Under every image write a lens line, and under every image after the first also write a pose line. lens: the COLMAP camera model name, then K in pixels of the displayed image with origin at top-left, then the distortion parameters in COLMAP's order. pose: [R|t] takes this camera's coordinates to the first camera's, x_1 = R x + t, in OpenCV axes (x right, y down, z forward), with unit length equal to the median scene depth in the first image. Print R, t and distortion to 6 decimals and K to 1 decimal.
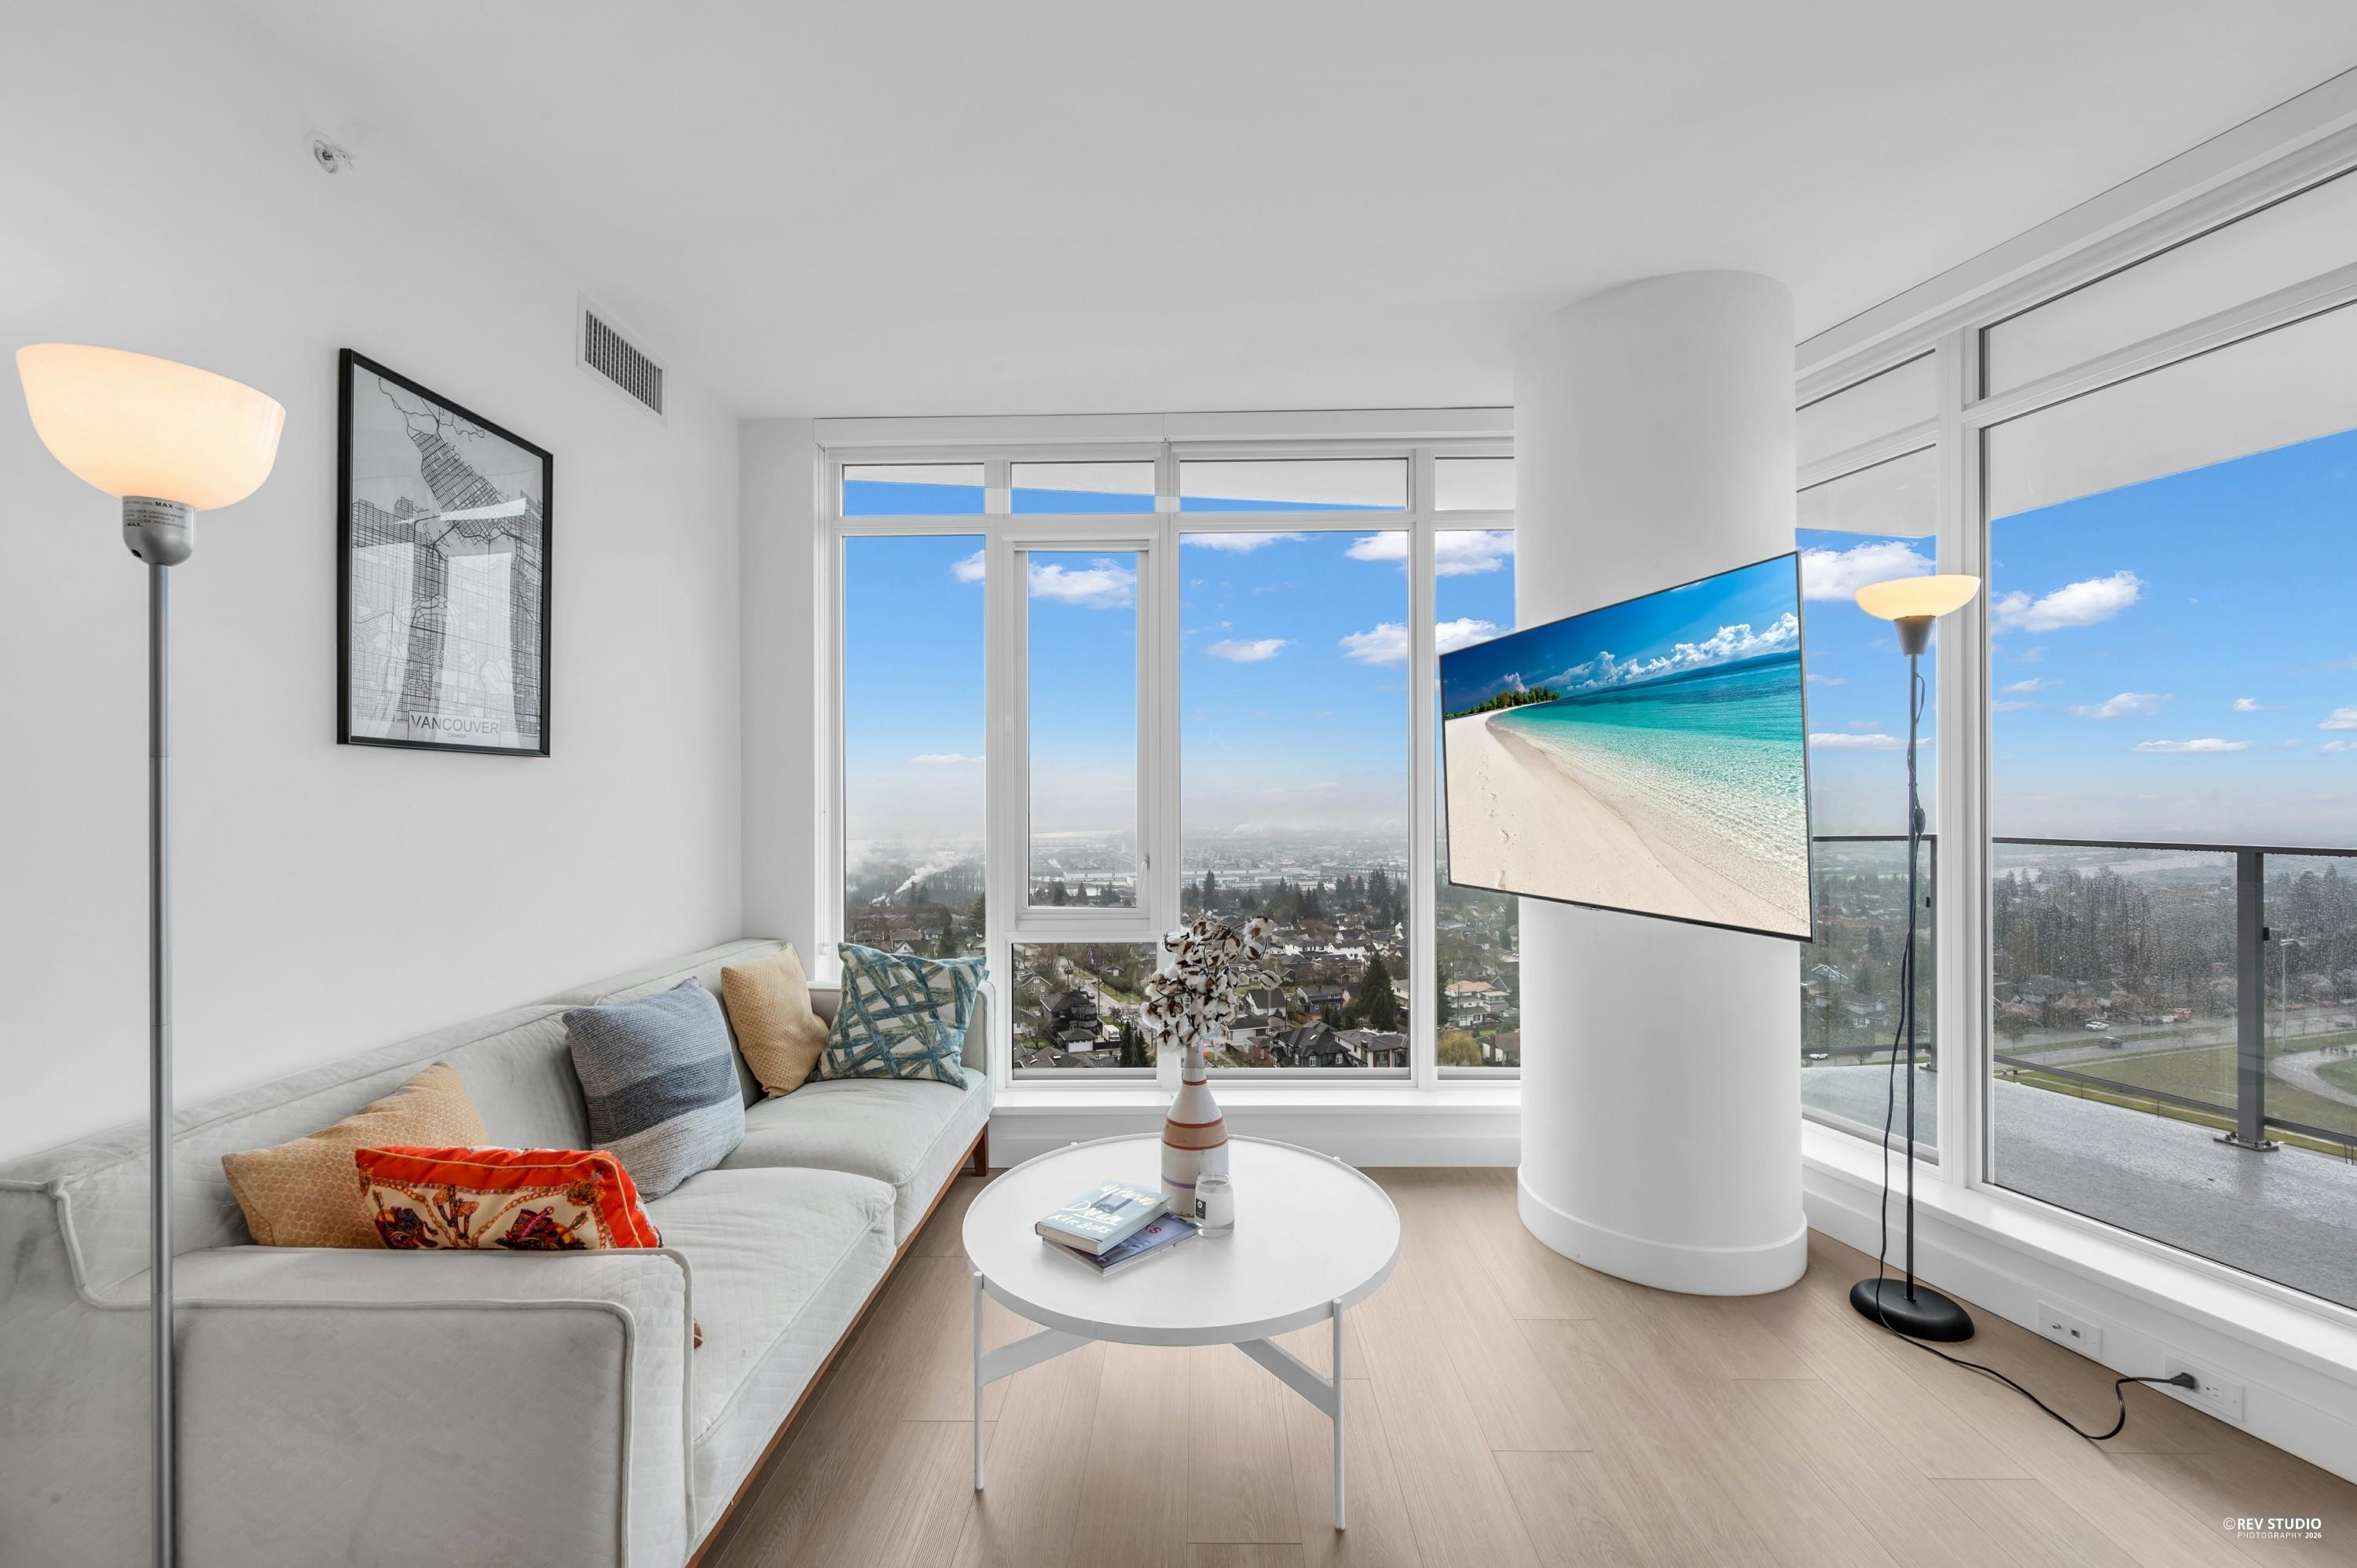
lens RADIAL K [[935.2, 0, 1184.1], [0, 935.2, 793.4], [0, 0, 1]] dist [-0.000770, 0.000078]
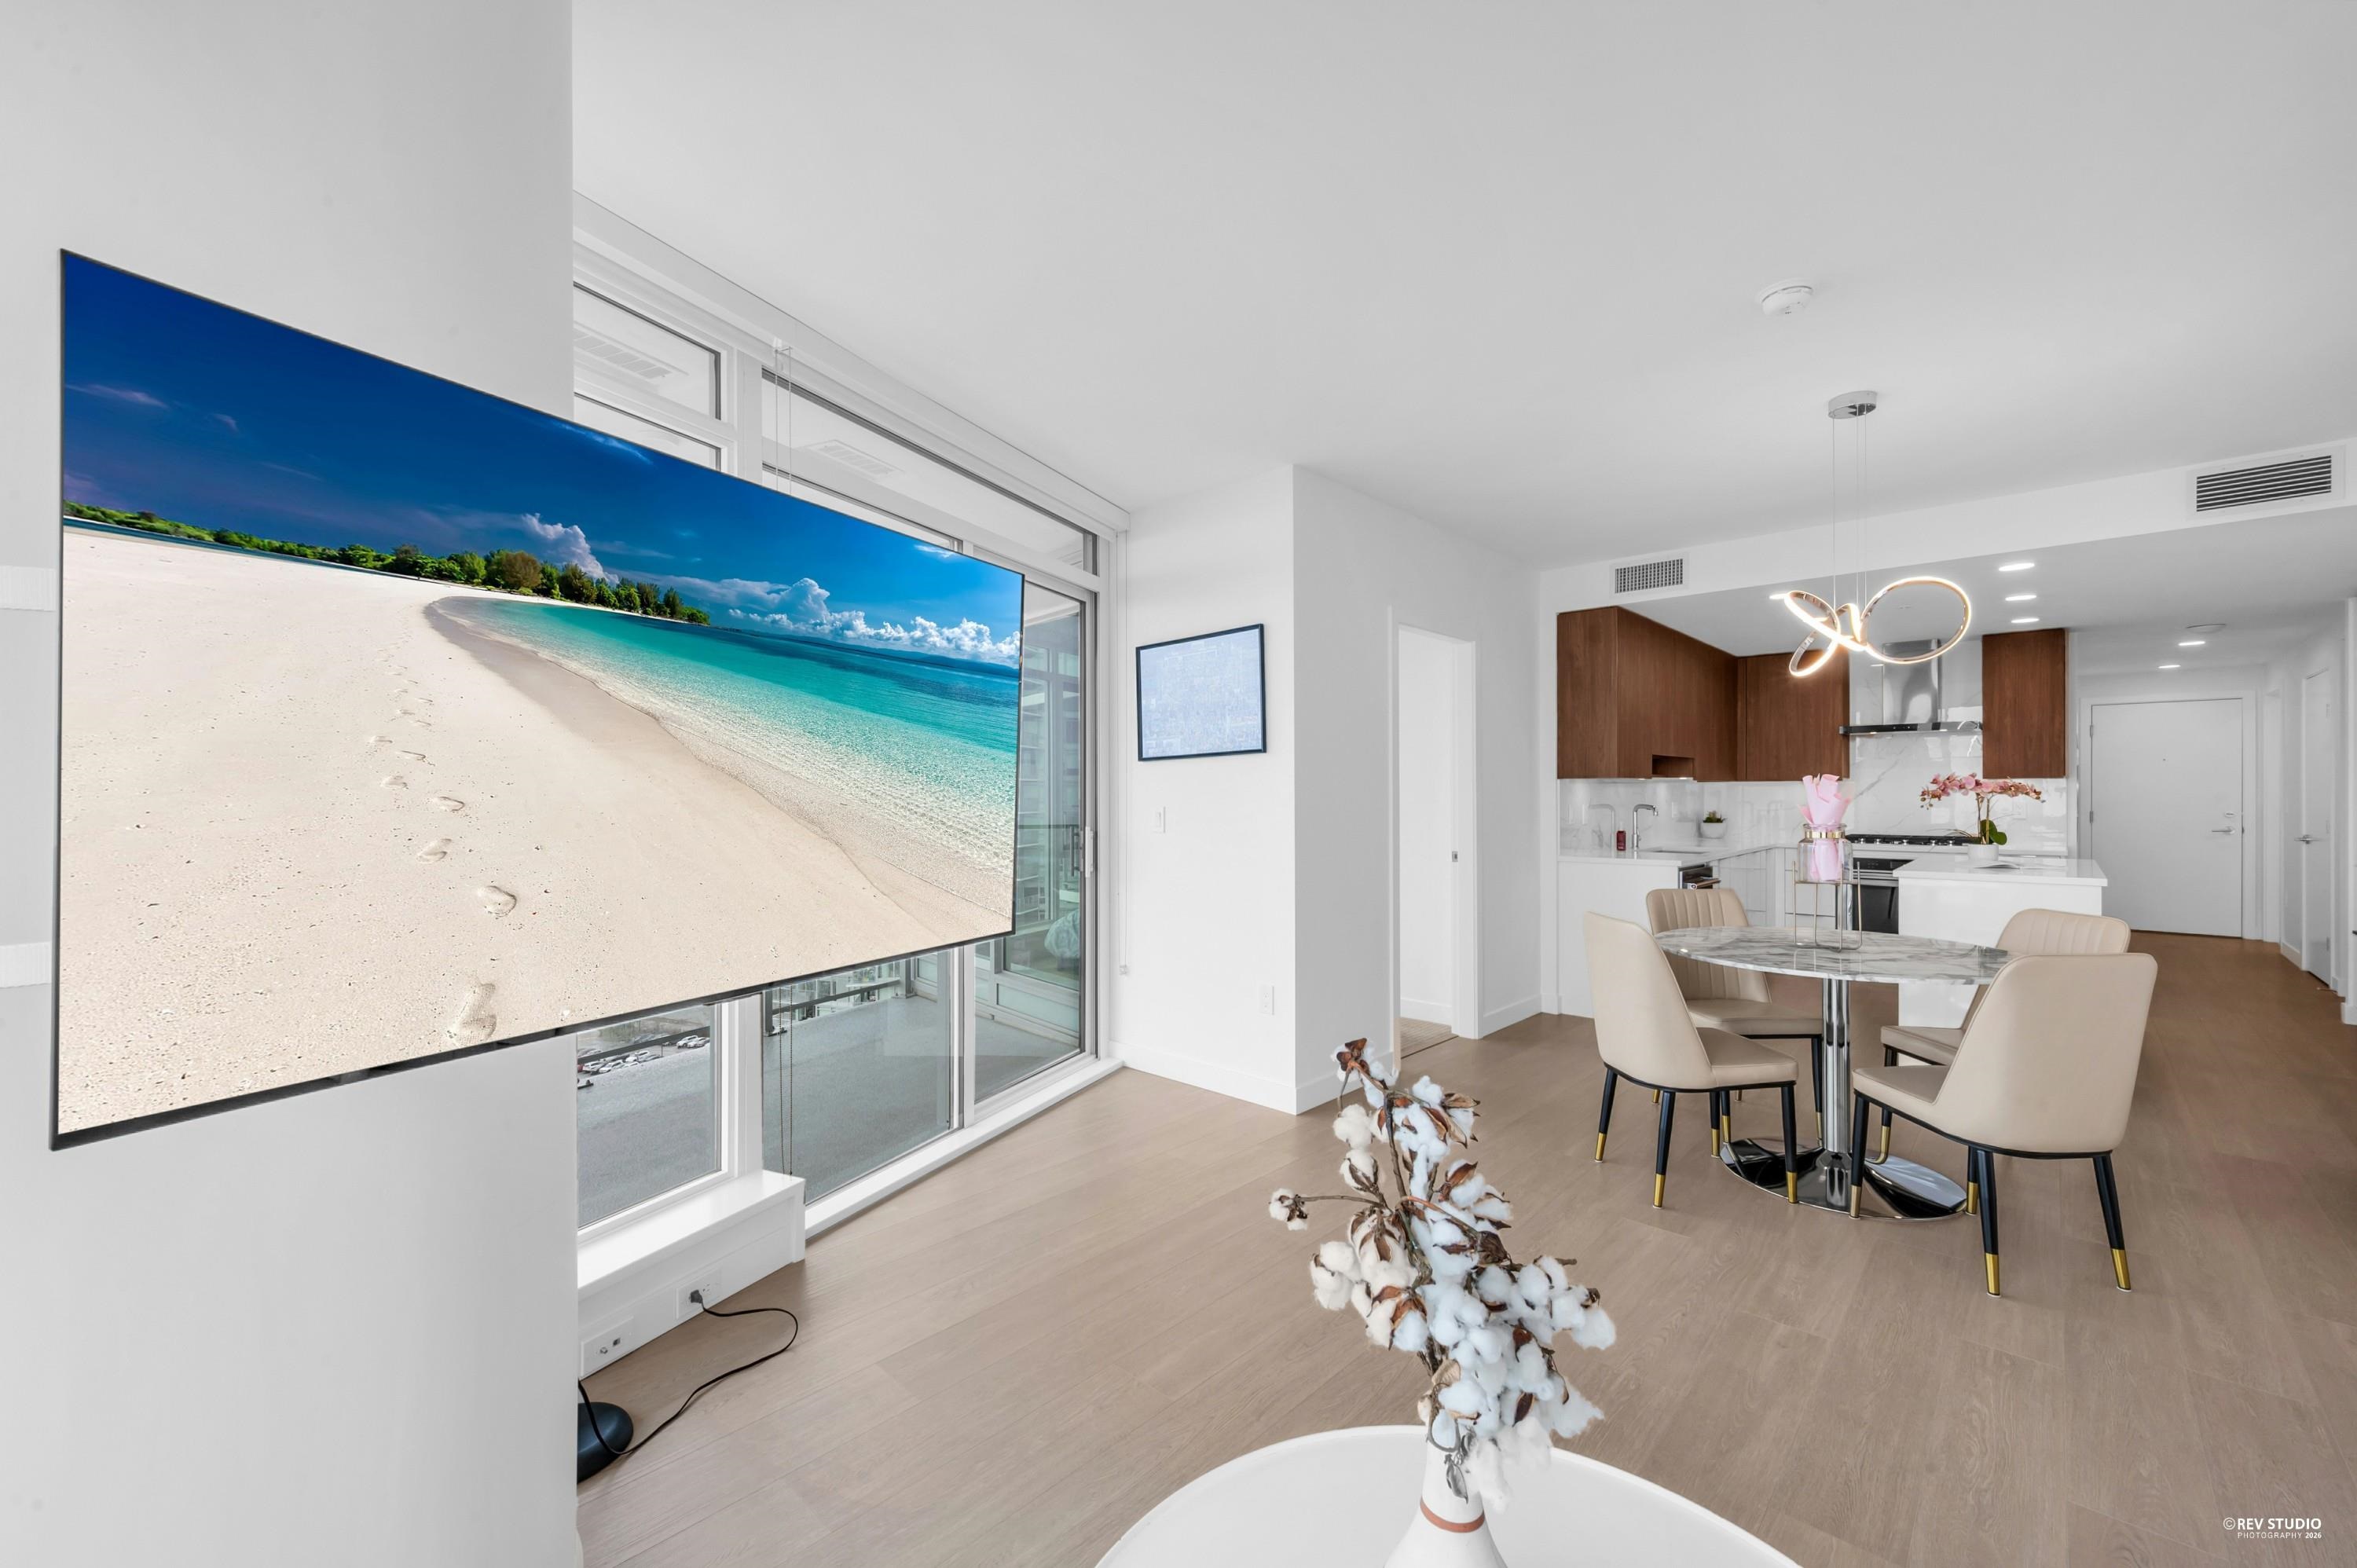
lens RADIAL K [[936.9, 0, 1186.8], [0, 936.9, 801.2], [0, 0, 1]] dist [-0.000870, 0.000114]
pose [[-0.743357, 0.003990, 0.668883, -0.104553], [0.005401, 0.999985, 0.000037, 0.000486], [-0.668873, 0.003640, -0.743368, 0.812330]]
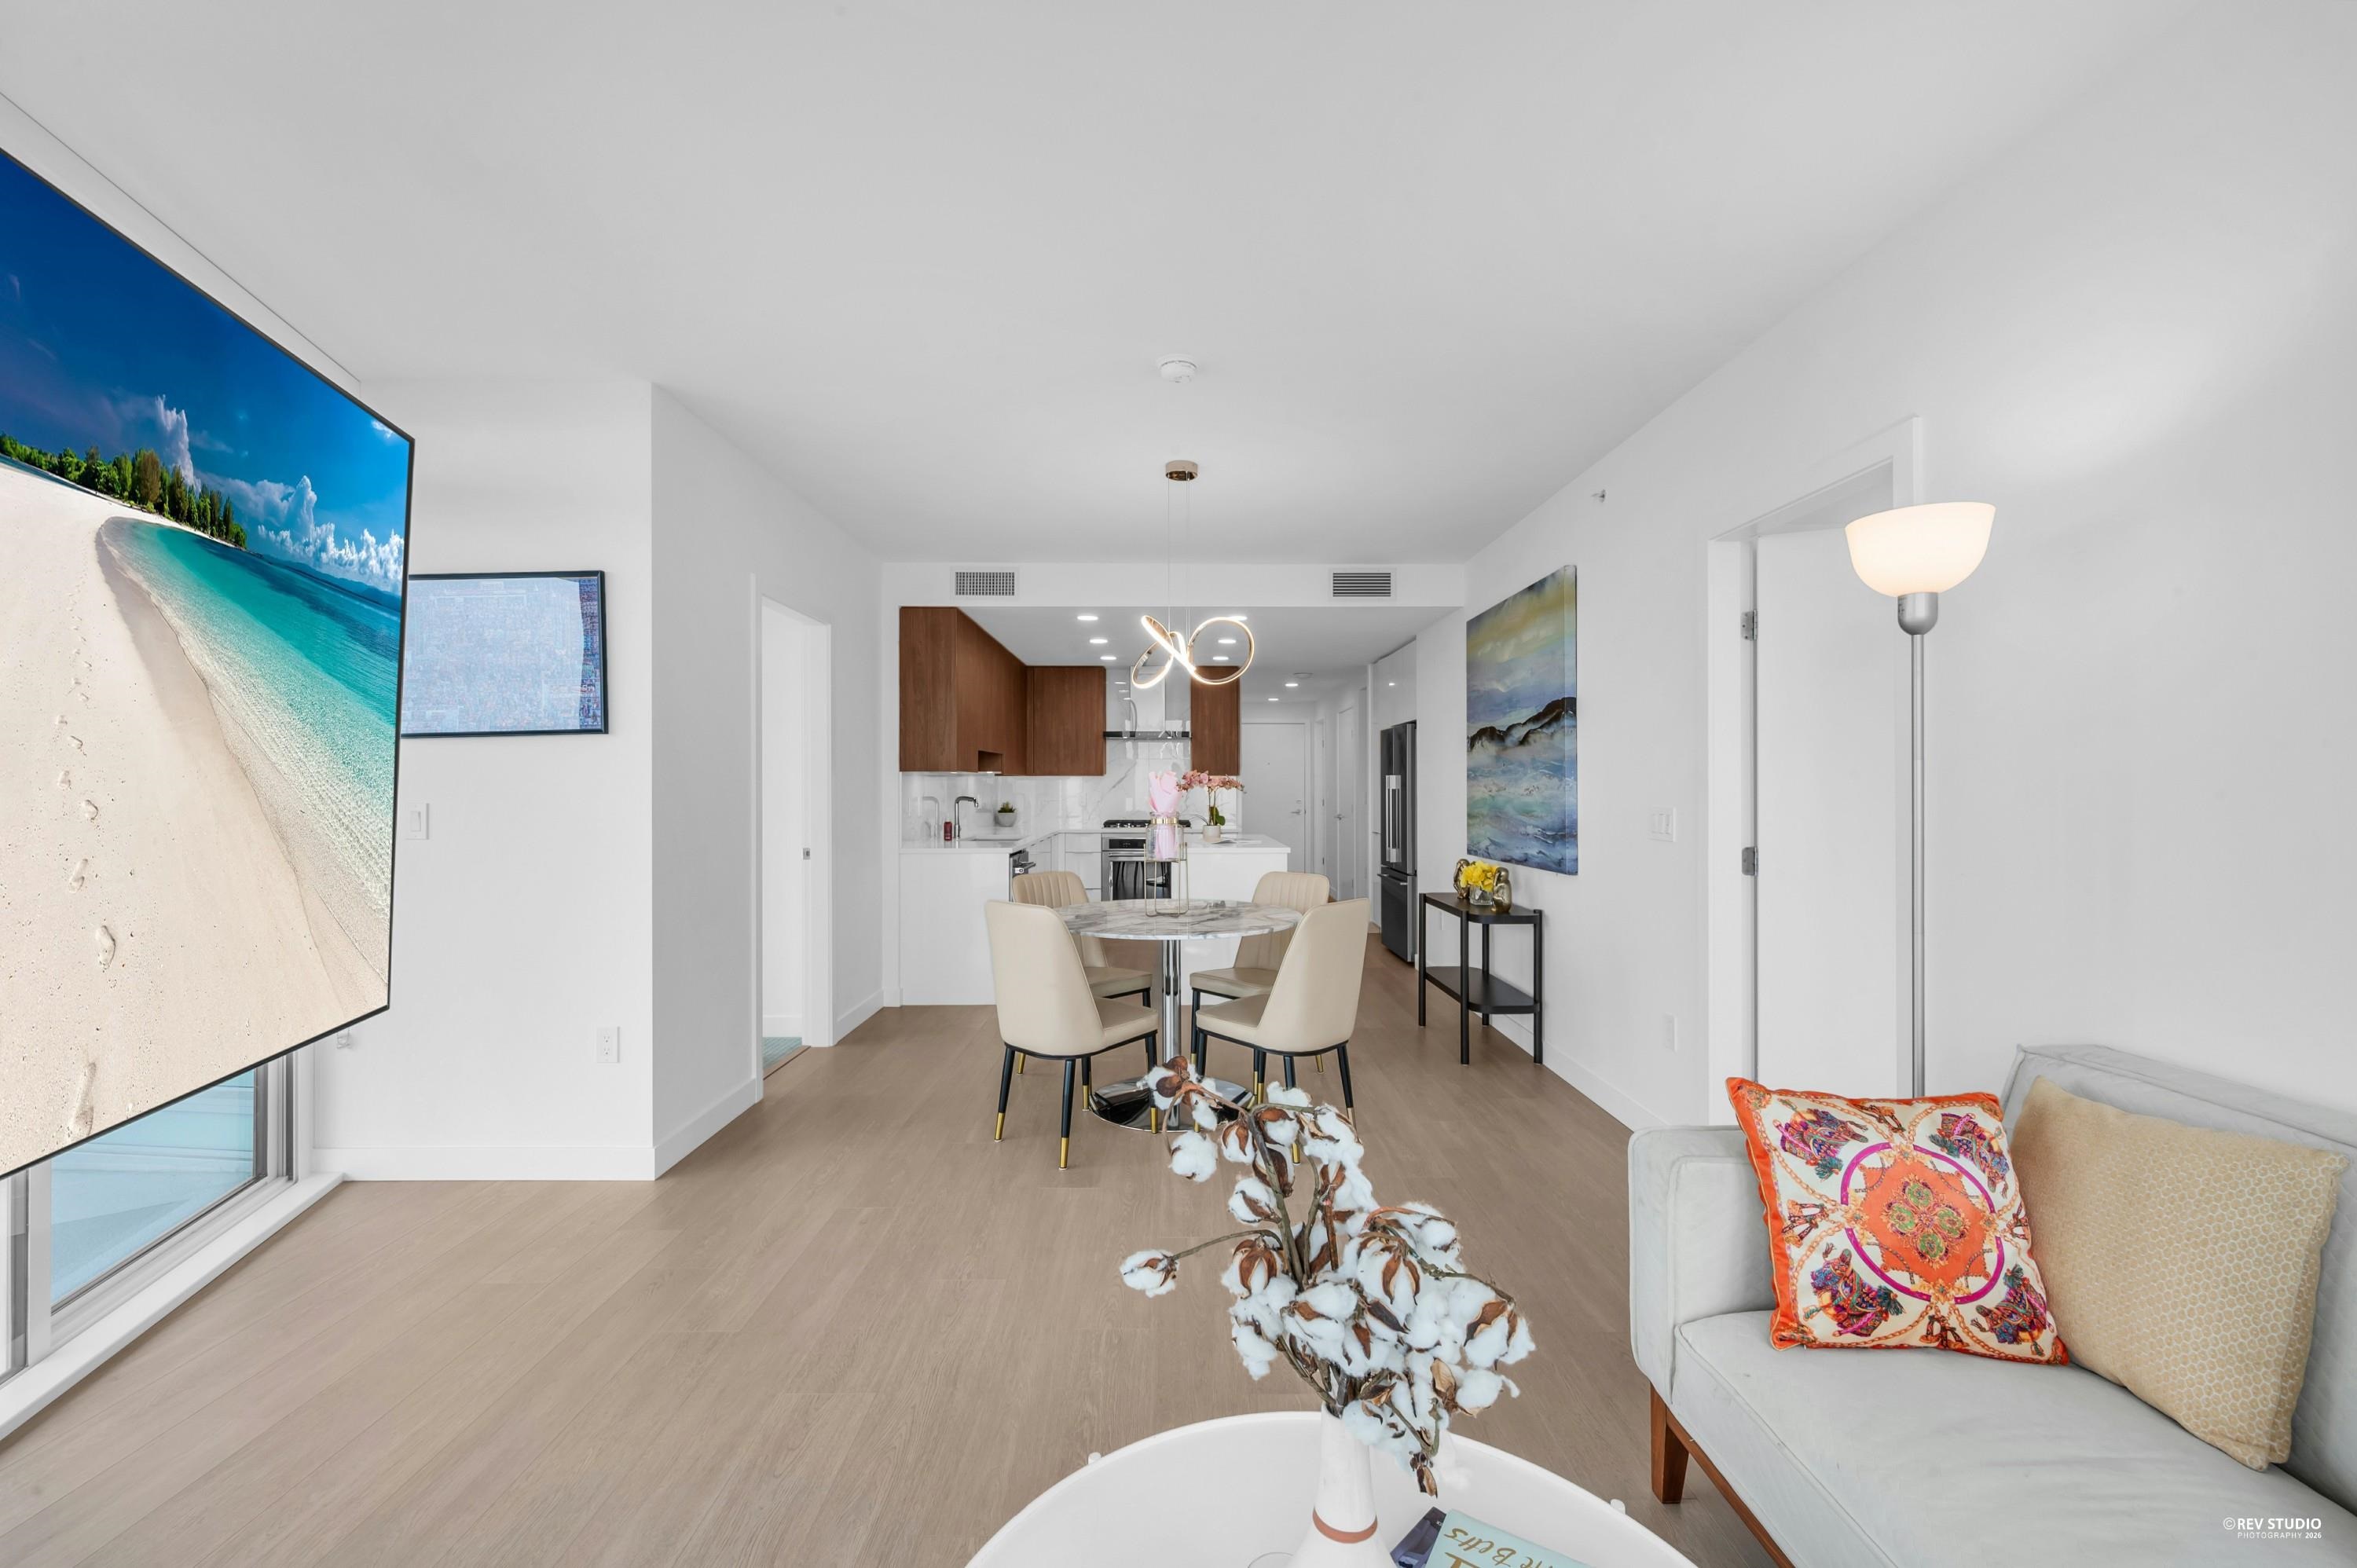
lens RADIAL K [[939.9, 0, 1181.9], [0, 939.9, 784.1], [0, 0, 1]] dist [-0.000959, -0.000132]
pose [[-0.999630, 0.006898, -0.026328, 0.051192], [0.007051, 0.999959, -0.005699, 0.000130], [0.026287, -0.005883, -0.999637, 0.822817]]
